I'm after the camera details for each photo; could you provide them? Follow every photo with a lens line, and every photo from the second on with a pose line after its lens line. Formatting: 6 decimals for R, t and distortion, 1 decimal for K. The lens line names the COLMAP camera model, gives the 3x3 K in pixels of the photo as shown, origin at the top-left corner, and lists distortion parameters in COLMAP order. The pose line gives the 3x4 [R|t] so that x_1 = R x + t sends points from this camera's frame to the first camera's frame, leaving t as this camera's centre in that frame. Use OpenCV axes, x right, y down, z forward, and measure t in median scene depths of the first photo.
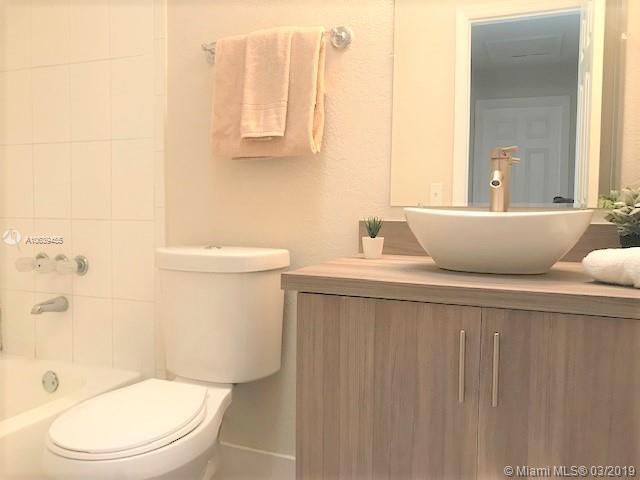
lens RADIAL K [[523.3, 0, 320.4], [0, 523.3, 239.3], [0, 0, 1]] dist [0.052907, -0.006482]
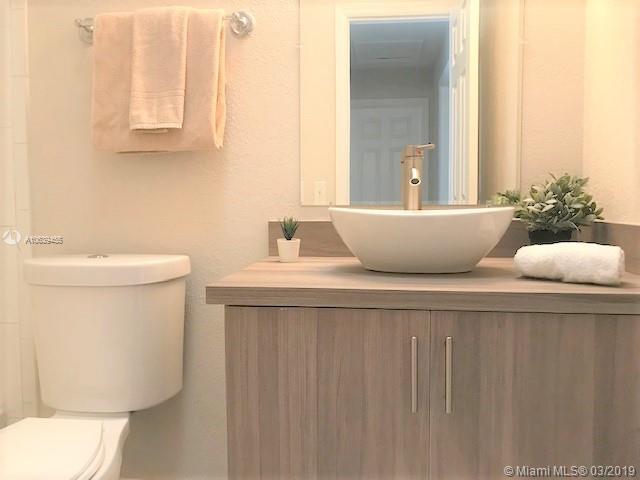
lens RADIAL K [[529.9, 0, 316.3], [0, 529.9, 236.6], [0, 0, 1]] dist [0.051599, -0.056259]
pose [[0.967542, -0.029591, 0.250972, -0.082285], [0.029765, 0.999552, 0.003106, -0.009129], [-0.250951, 0.004465, 0.967989, 0.067389]]
